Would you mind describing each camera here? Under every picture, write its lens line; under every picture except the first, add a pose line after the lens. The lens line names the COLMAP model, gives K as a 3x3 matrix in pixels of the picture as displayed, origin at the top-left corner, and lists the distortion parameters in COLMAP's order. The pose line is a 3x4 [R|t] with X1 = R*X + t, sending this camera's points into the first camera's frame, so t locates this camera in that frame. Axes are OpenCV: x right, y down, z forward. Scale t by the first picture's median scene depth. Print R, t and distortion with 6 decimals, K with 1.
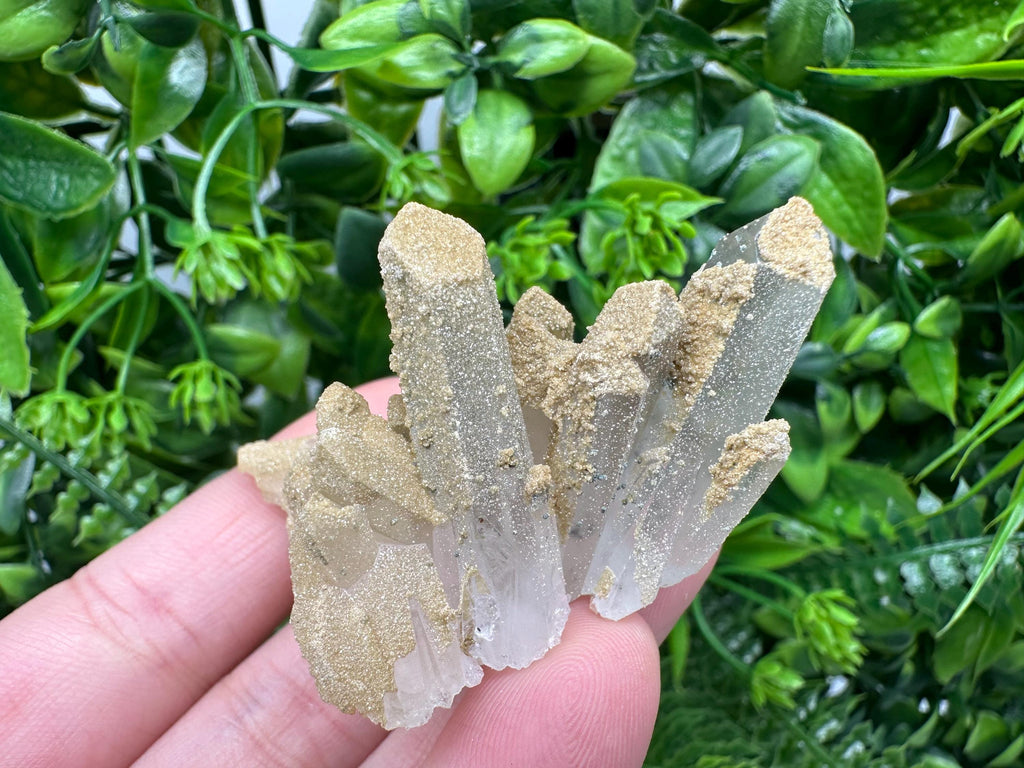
lens RADIAL K [[744.9, 0, 474.3], [0, 744.9, 451.1], [0, 0, 1]] dist [-0.017606, 0.006450]
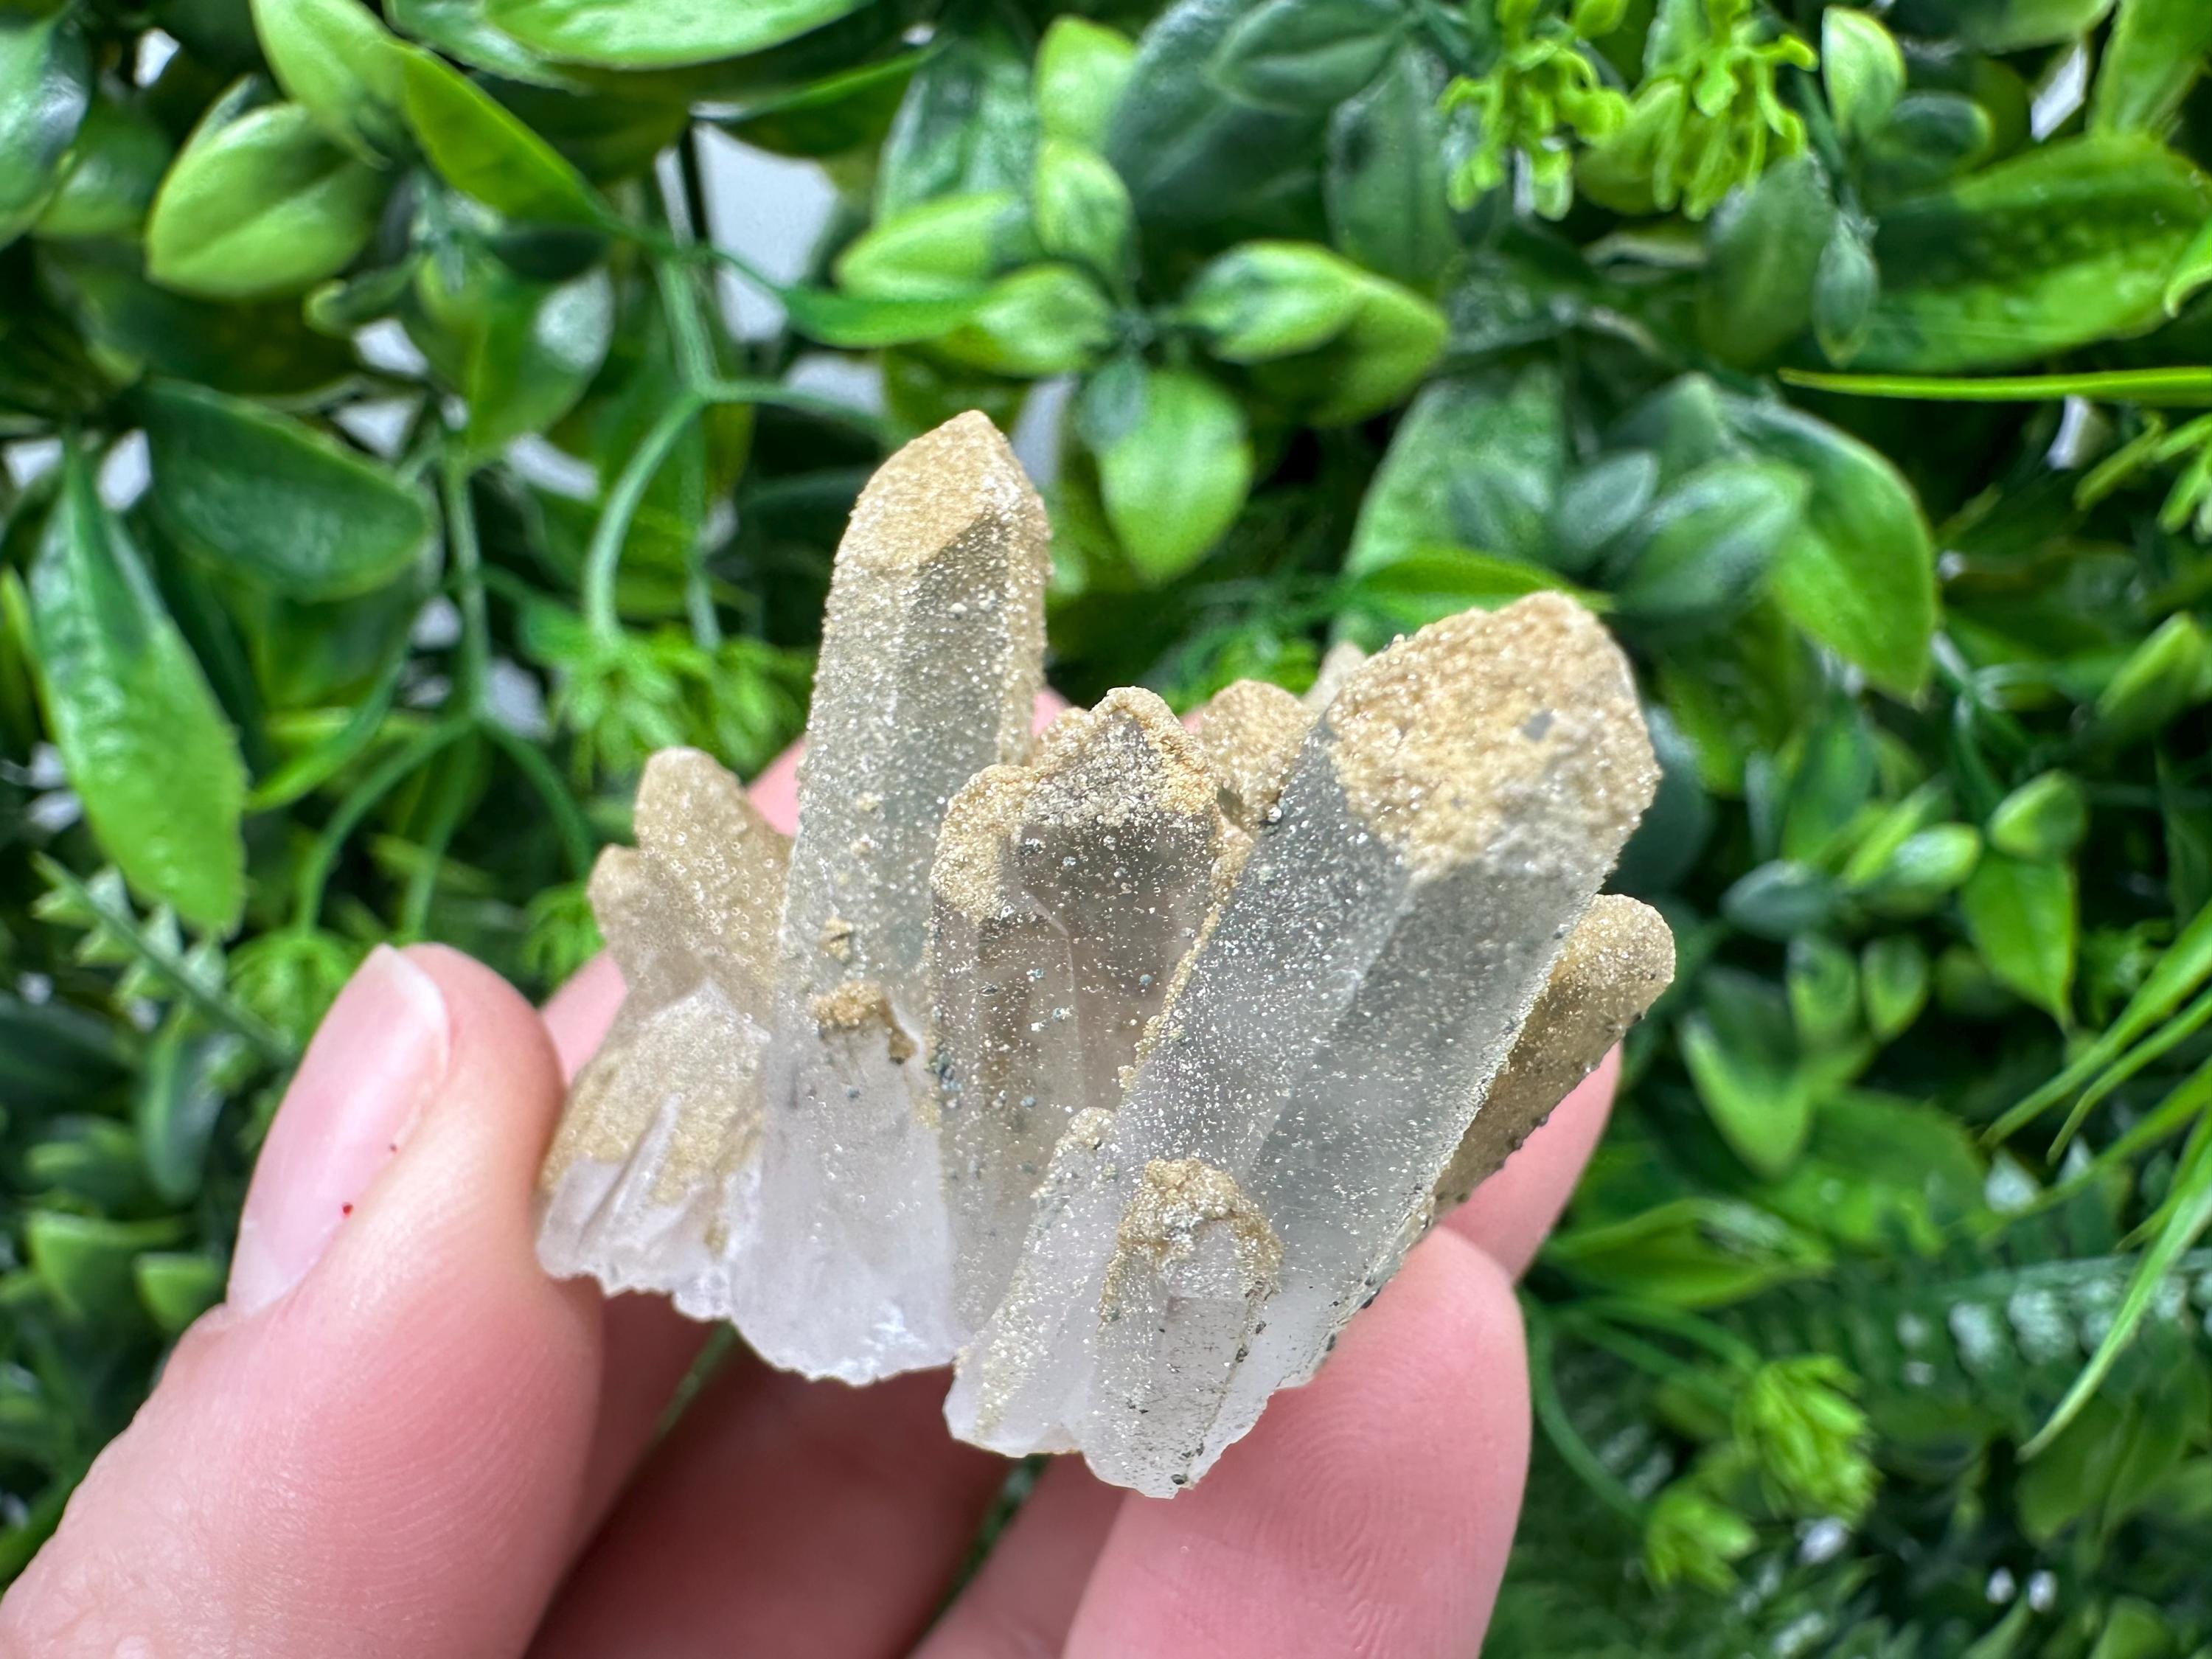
lens RADIAL K [[1609.1, 0, 1024.5], [0, 1609.1, 974.4], [0, 0, 1]] dist [-0.017606, 0.006450]
pose [[0.999640, 0.023687, -0.012592, -0.046390], [-0.023815, 0.999665, -0.010161, -0.051104], [0.012347, 0.010457, 0.999869, -0.098961]]
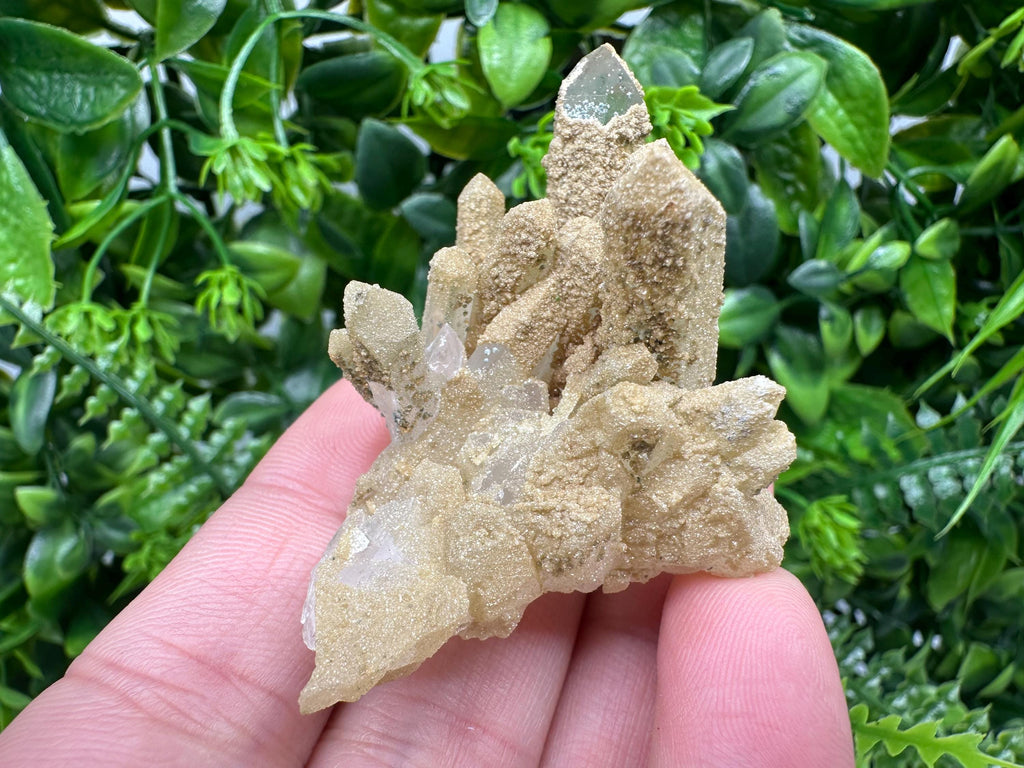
lens RADIAL K [[744.9, 0, 474.3], [0, 744.9, 451.1], [0, 0, 1]] dist [-0.017606, 0.006450]
pose [[0.999907, -0.002904, 0.013339, -0.037505], [0.002663, 0.999833, 0.018093, 0.104900], [-0.013389, -0.018056, 0.999747, -0.030745]]
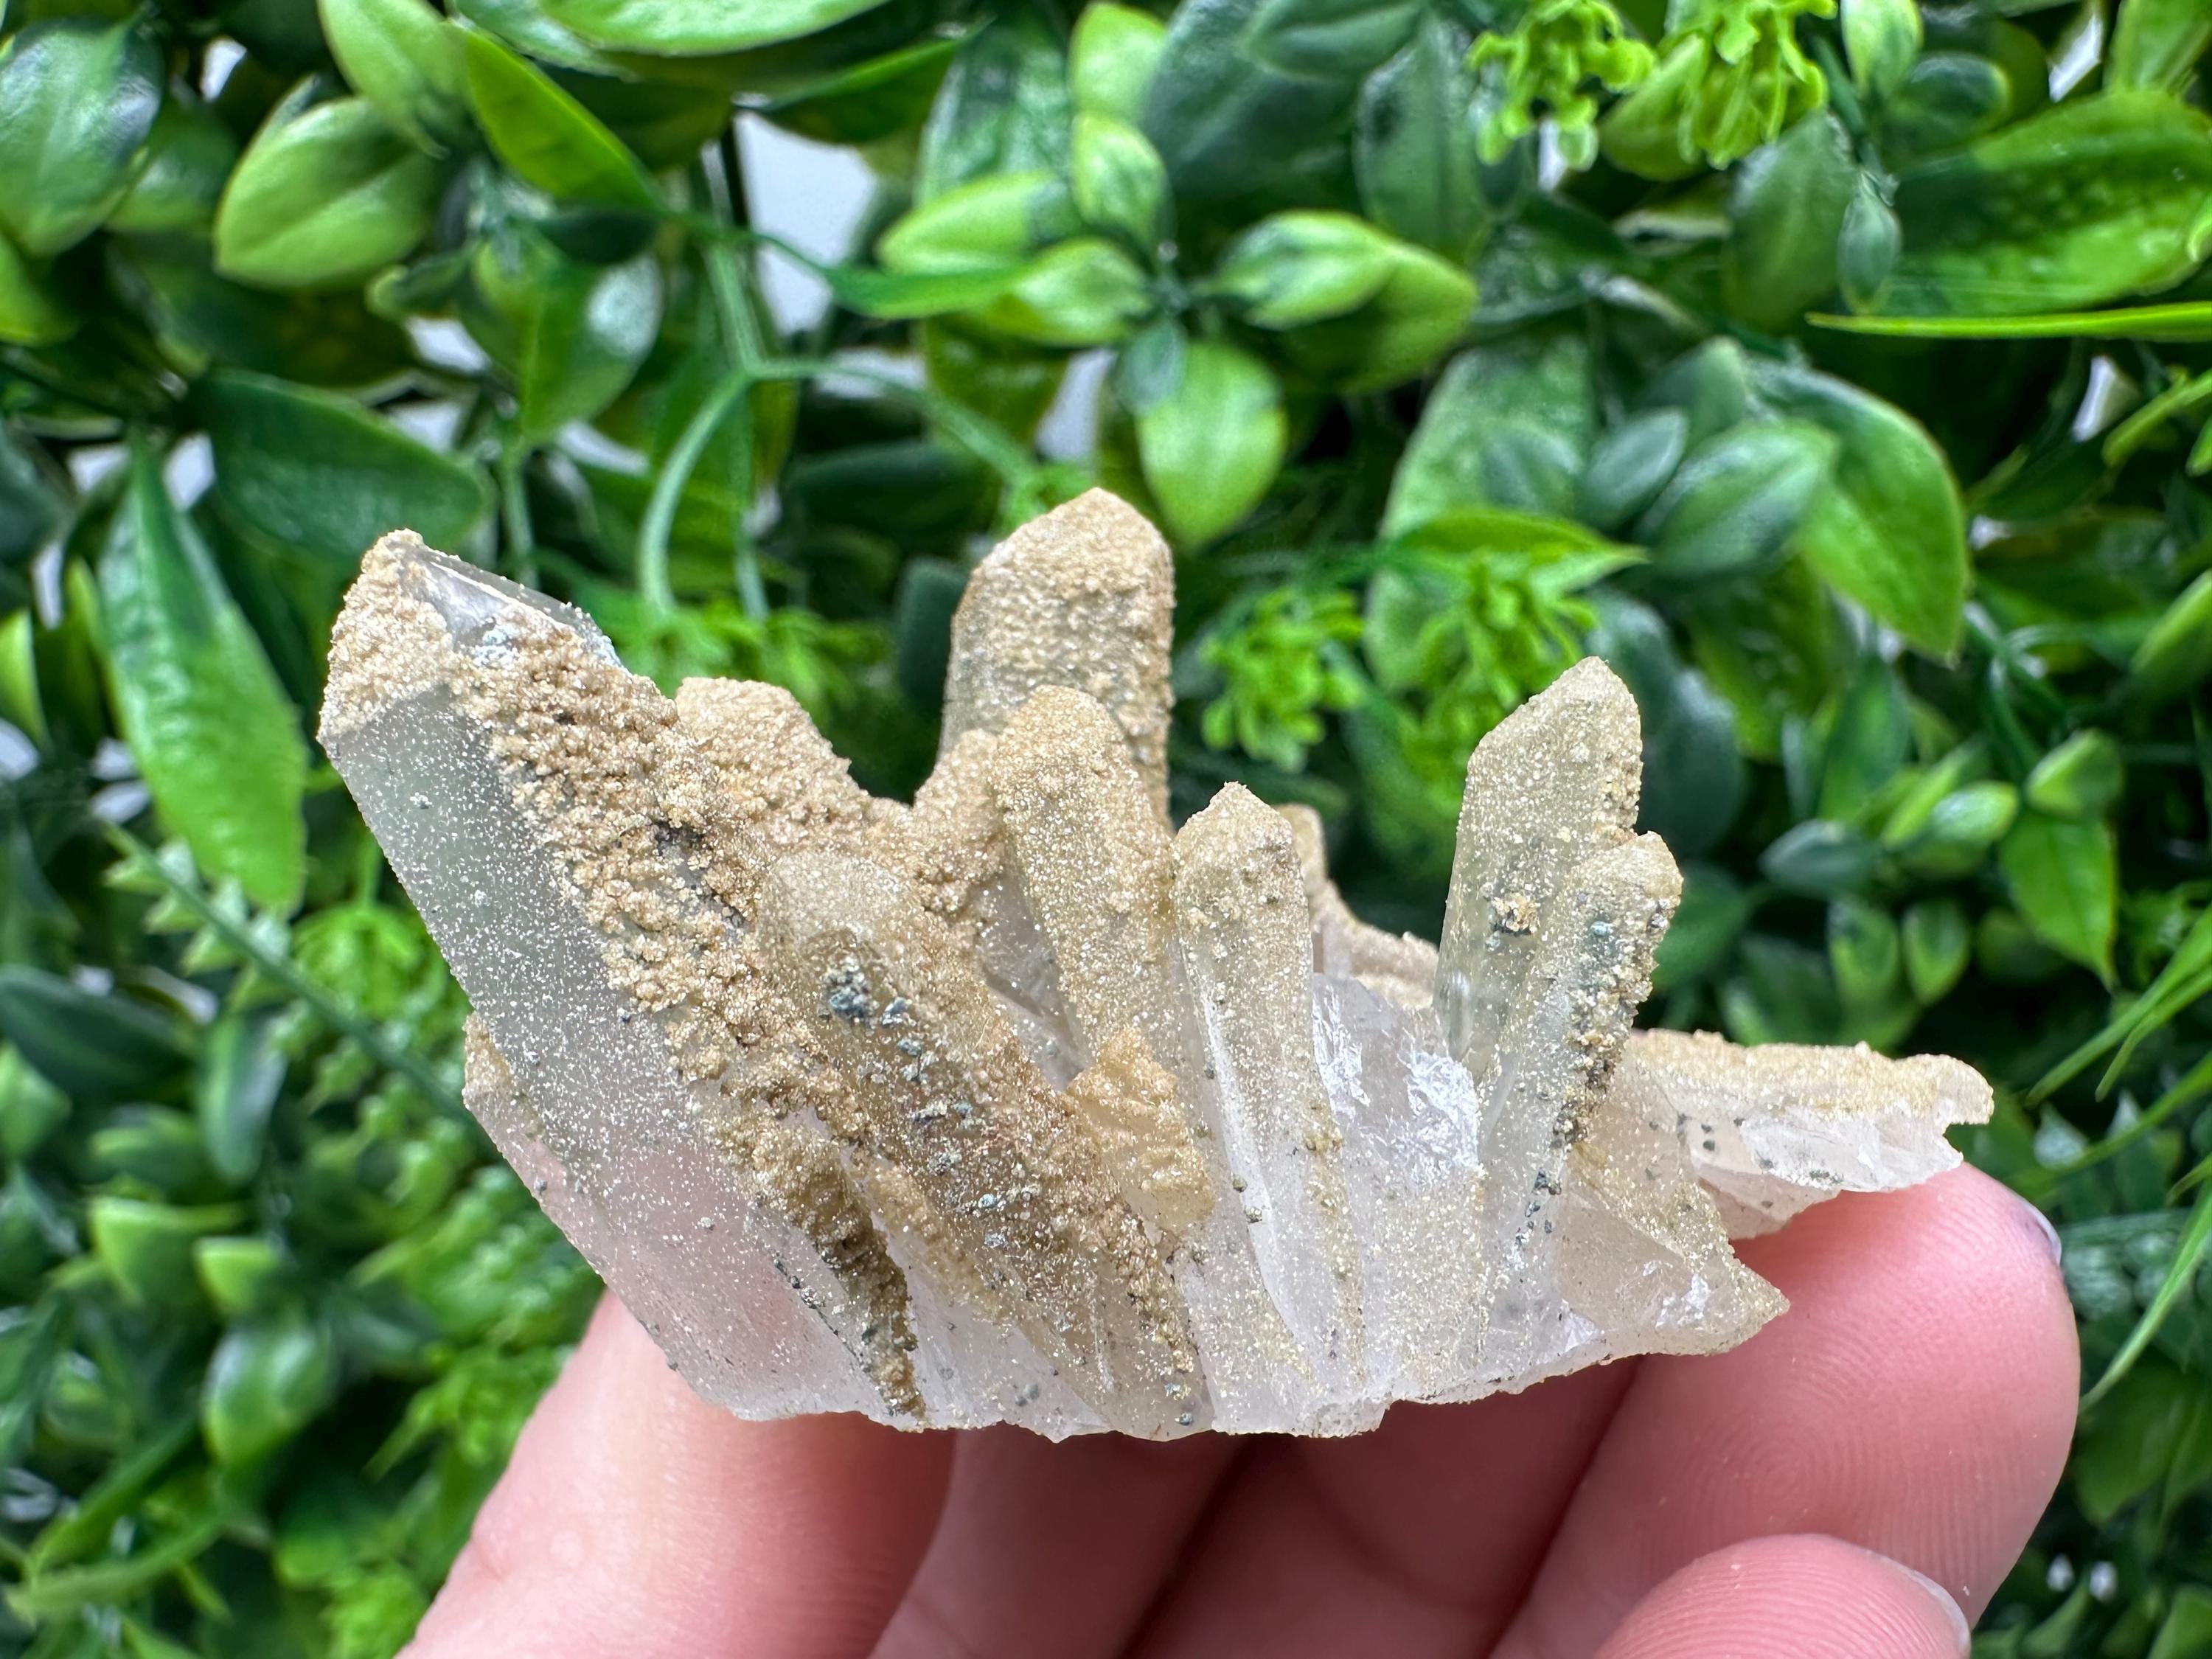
lens RADIAL K [[1609.1, 0, 1024.5], [0, 1609.1, 974.4], [0, 0, 1]] dist [-0.017606, 0.006450]
pose [[0.999458, 0.010527, -0.031181, -0.056429], [-0.011649, 0.999282, -0.036050, 0.002979], [0.030779, 0.036393, 0.998863, -0.112905]]
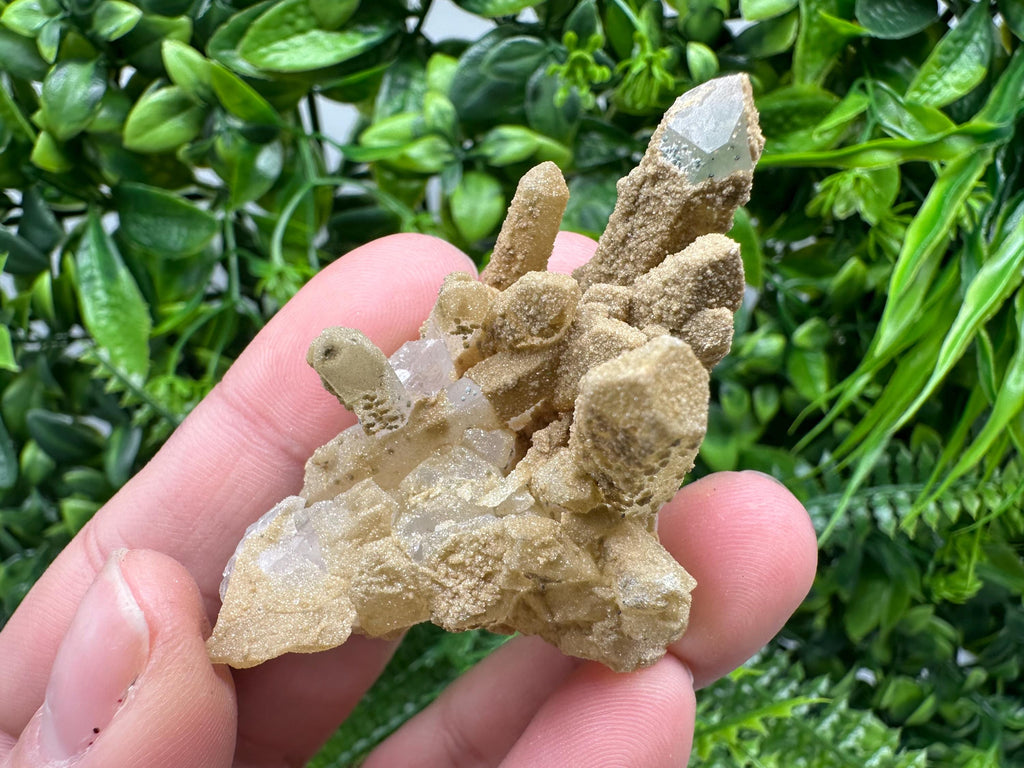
lens RADIAL K [[744.9, 0, 474.3], [0, 744.9, 451.1], [0, 0, 1]] dist [-0.017606, 0.006450]
pose [[0.999397, 0.011219, -0.032848, 0.070337], [-0.014130, 0.995863, -0.089765, 0.179169], [0.031705, 0.090175, 0.995421, -0.380317]]
